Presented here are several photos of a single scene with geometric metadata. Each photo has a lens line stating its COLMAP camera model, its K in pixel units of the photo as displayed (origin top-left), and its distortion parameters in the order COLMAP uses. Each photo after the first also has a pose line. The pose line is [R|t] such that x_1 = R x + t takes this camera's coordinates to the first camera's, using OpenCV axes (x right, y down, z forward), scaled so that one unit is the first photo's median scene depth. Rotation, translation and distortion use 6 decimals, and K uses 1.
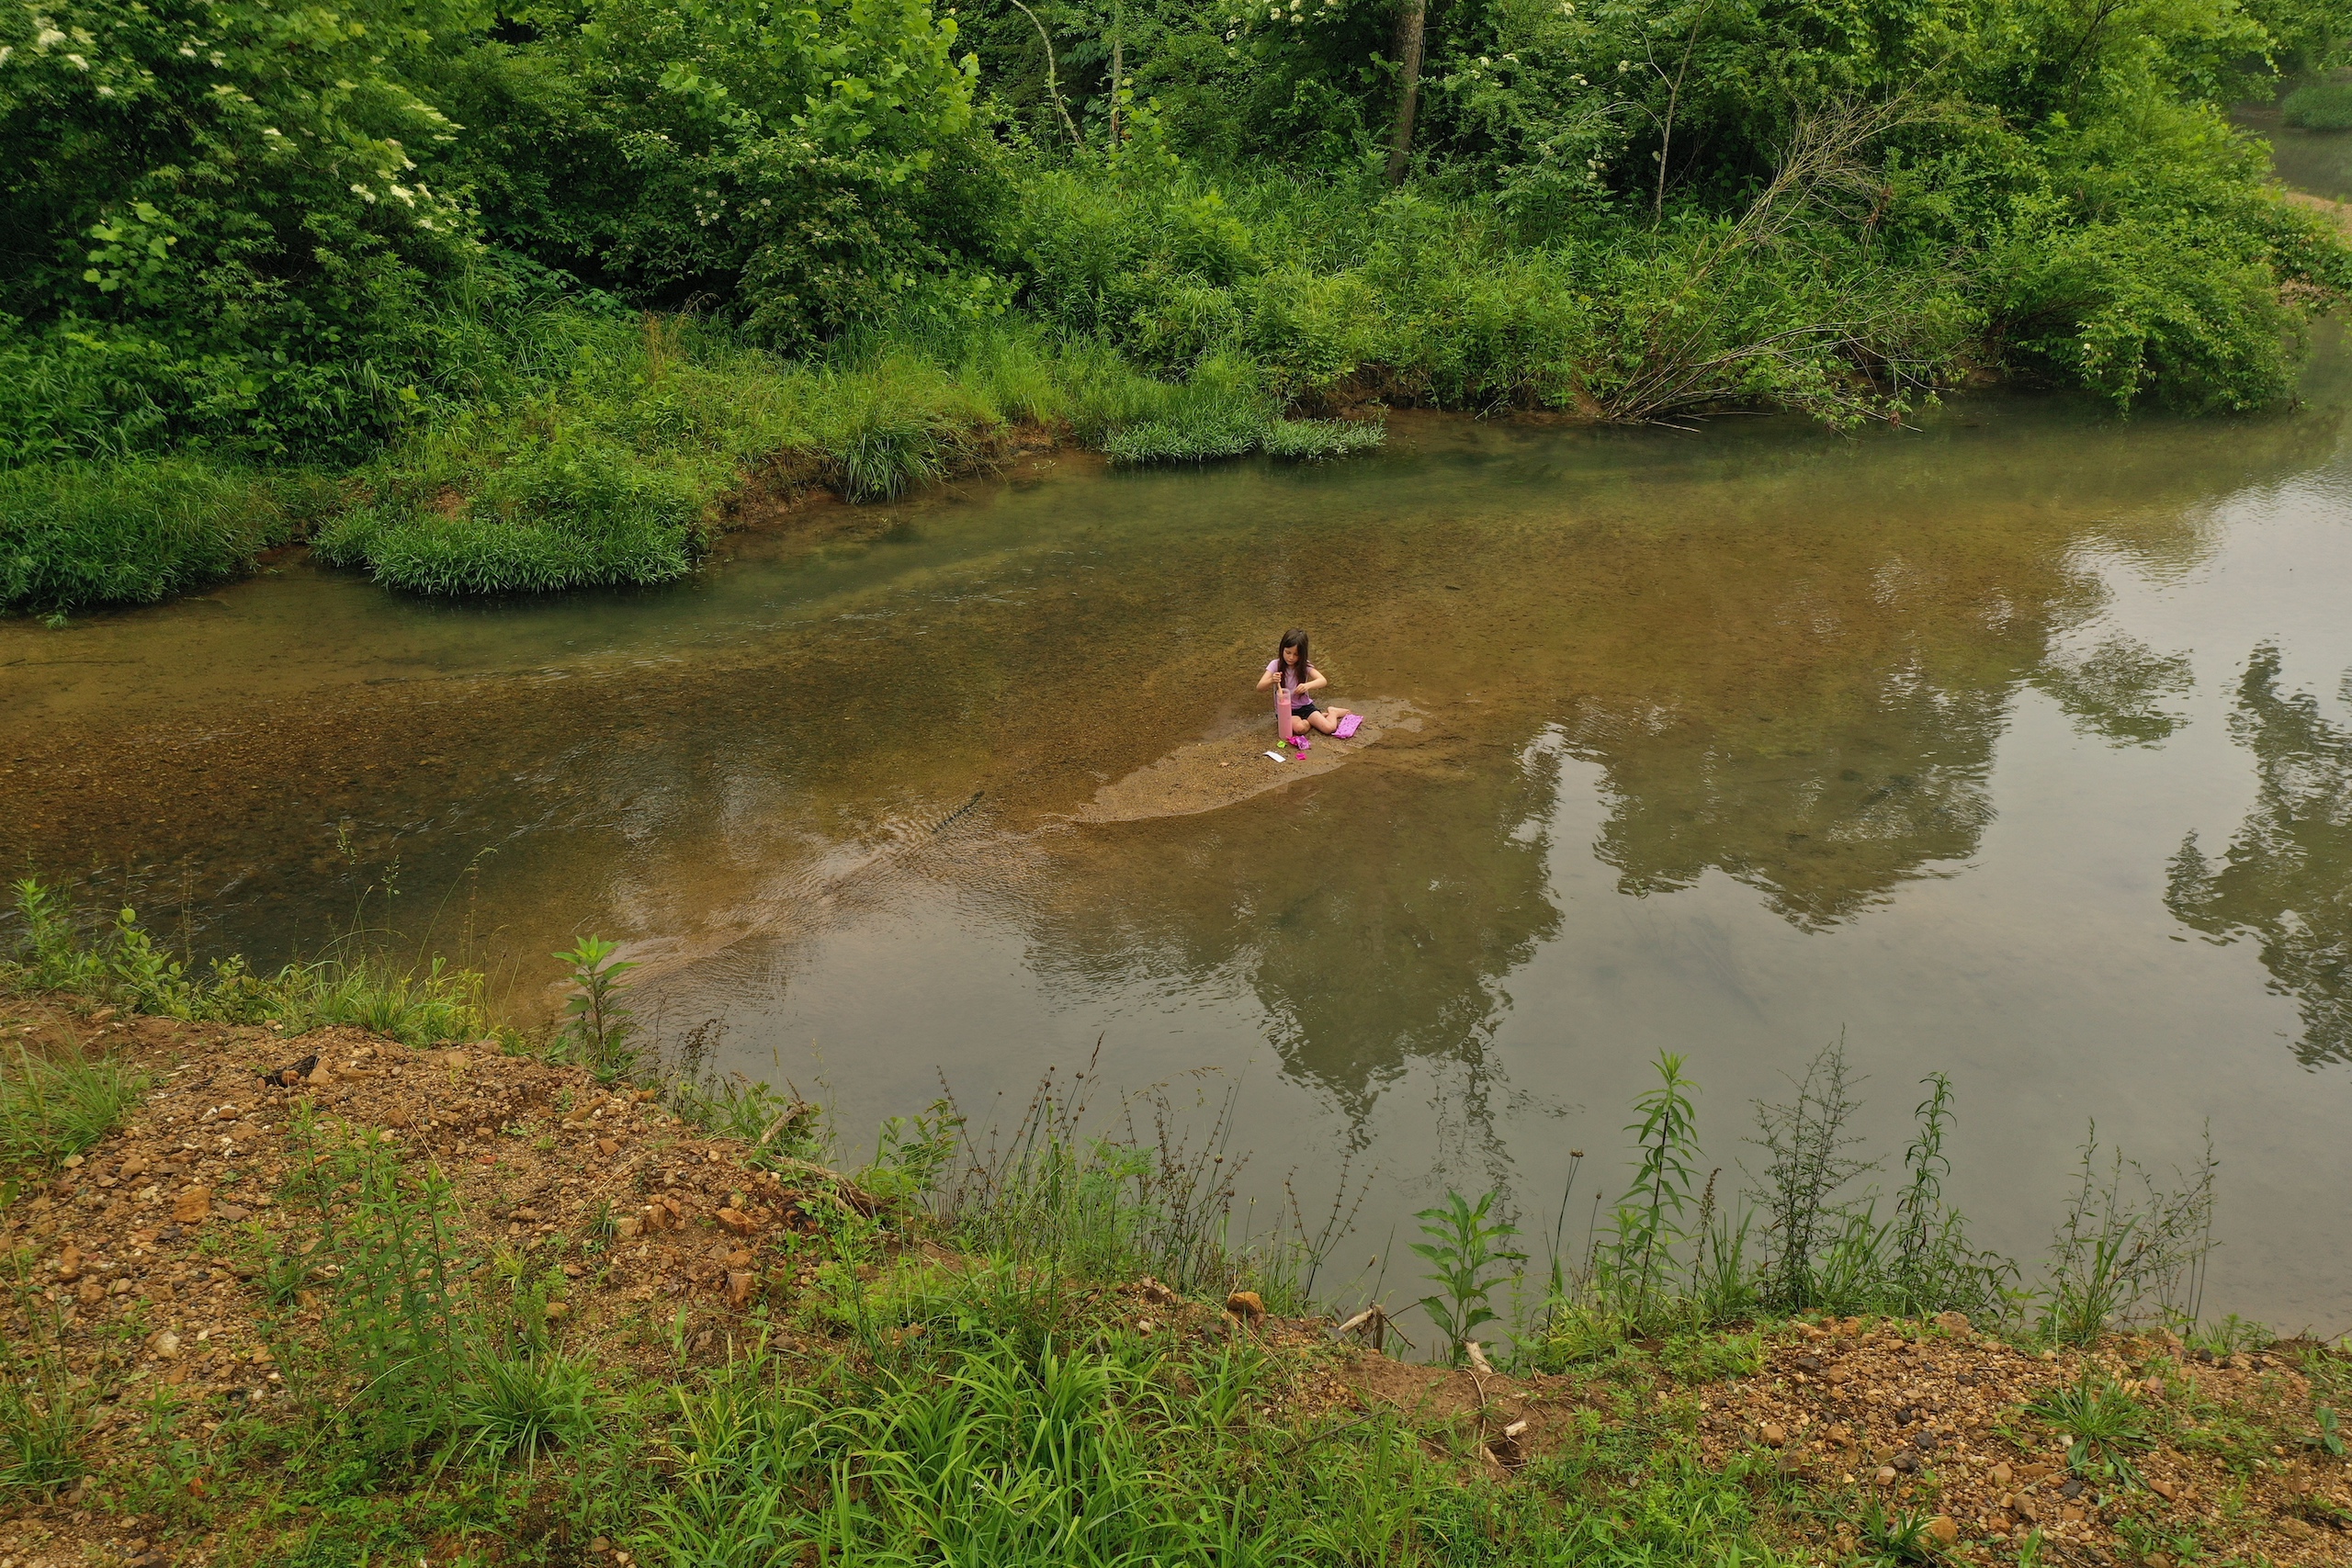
lens RADIAL K [[1840.0, 0, 1182.0], [0, 1840.0, 791.9], [0, 0, 1]] dist [-0.009929, 0.001927]
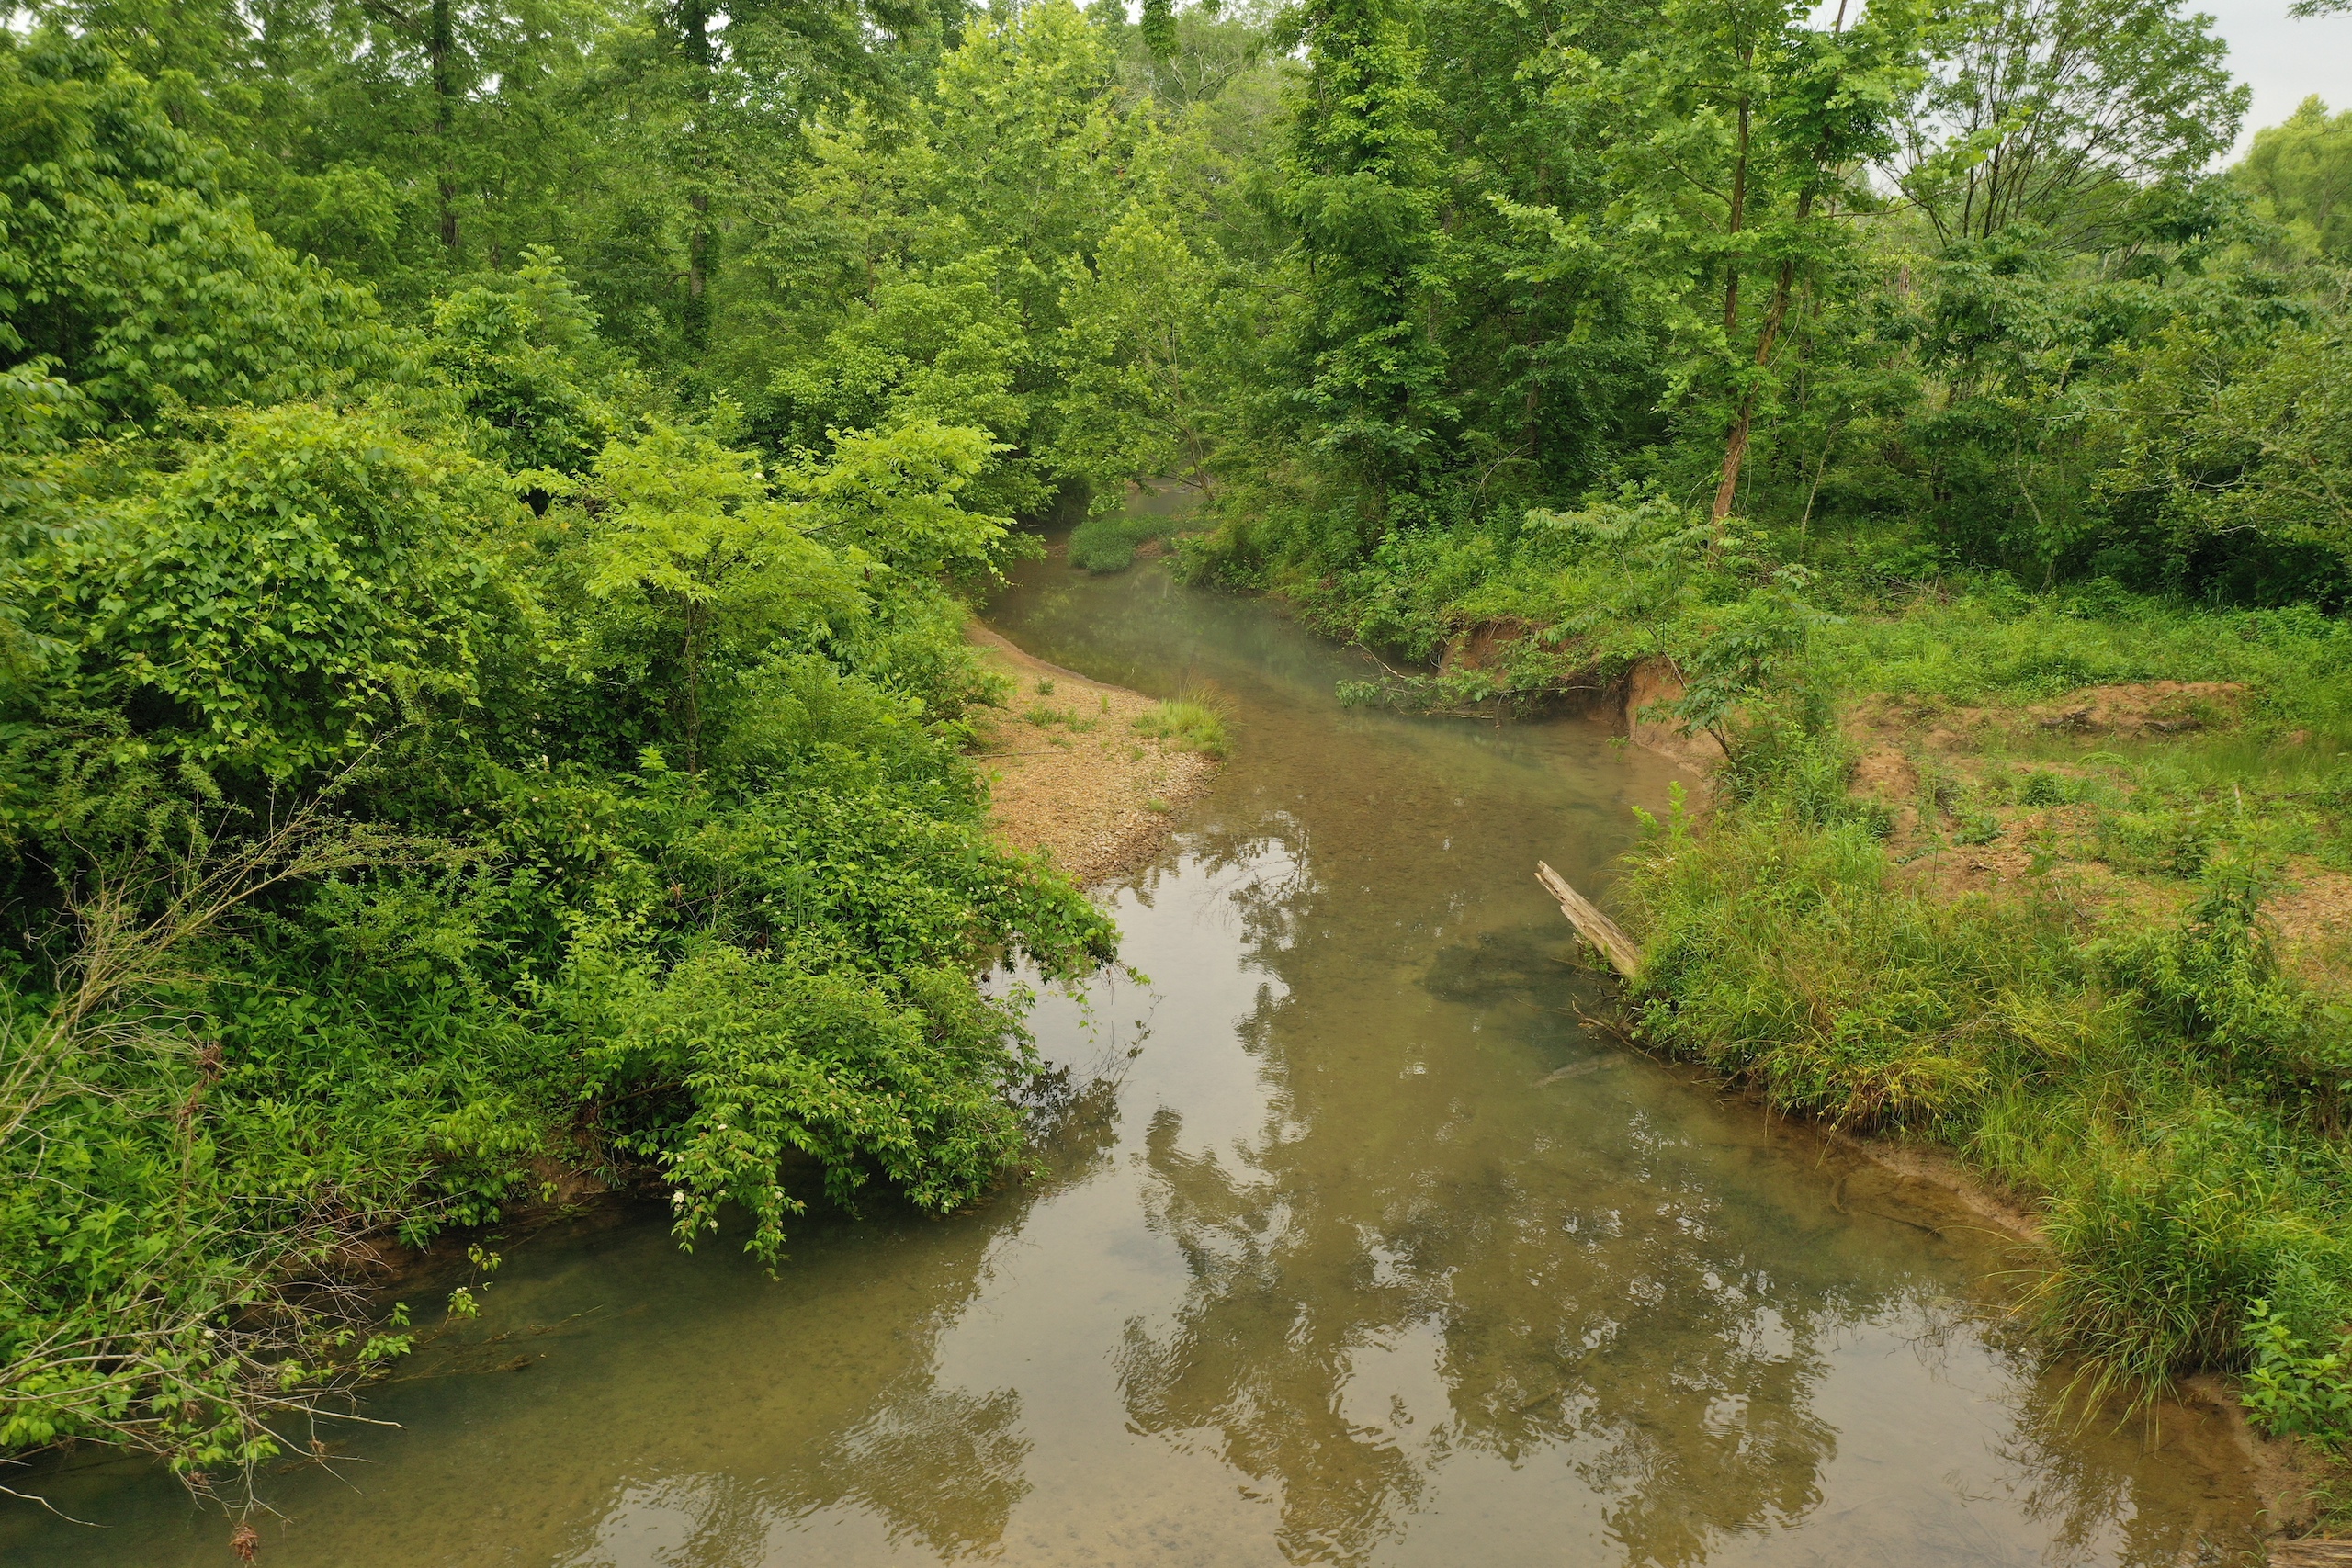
lens RADIAL K [[1842.1, 0, 1176.0], [0, 1842.1, 784.0], [0, 0, 1]] dist [0.002459, 0.006961]
pose [[0.855493, -0.117779, 0.504242, 0.336245], [0.215226, 0.966566, -0.139382, -0.248531], [-0.470967, 0.227766, 0.852240, 0.369856]]
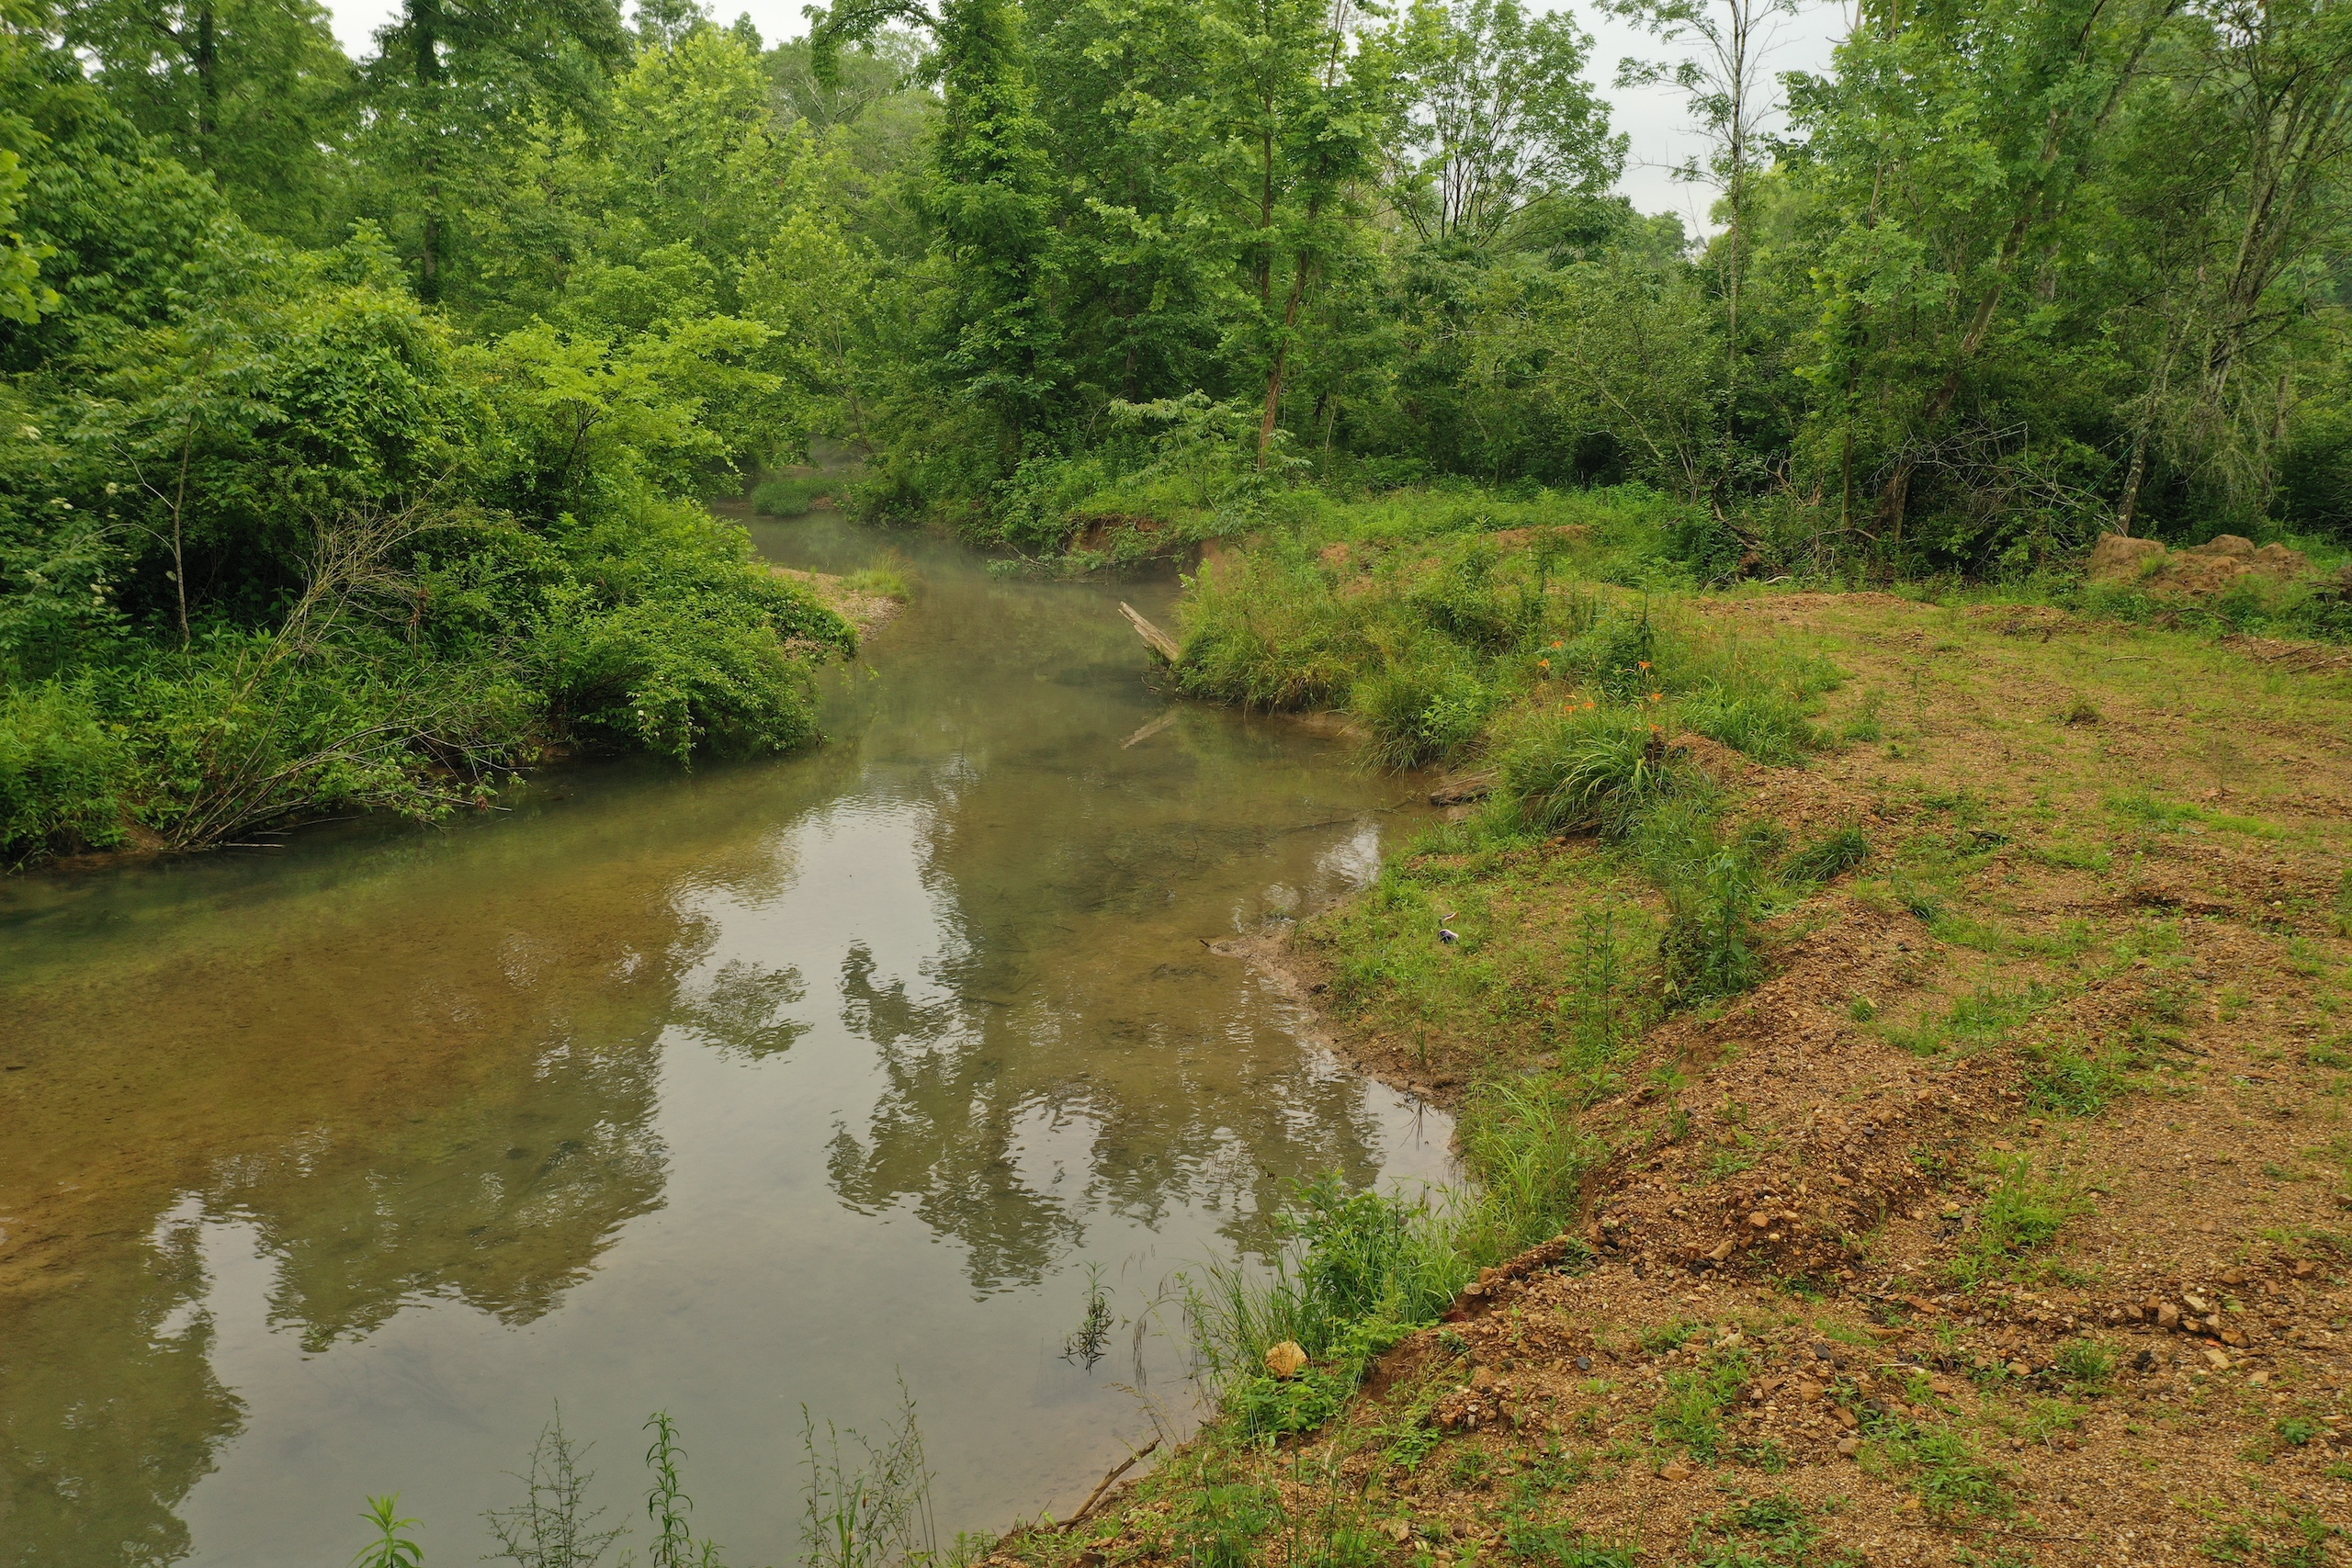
lens RADIAL K [[1847.1, 0, 1165.2], [0, 1847.1, 778.0], [0, 0, 1]] dist [0.003557, 0.001022]
pose [[0.744127, -0.139055, 0.653405, 0.000945], [0.275480, 0.954934, -0.110504, 0.001884], [-0.608593, 0.262229, 0.748899, -0.004213]]
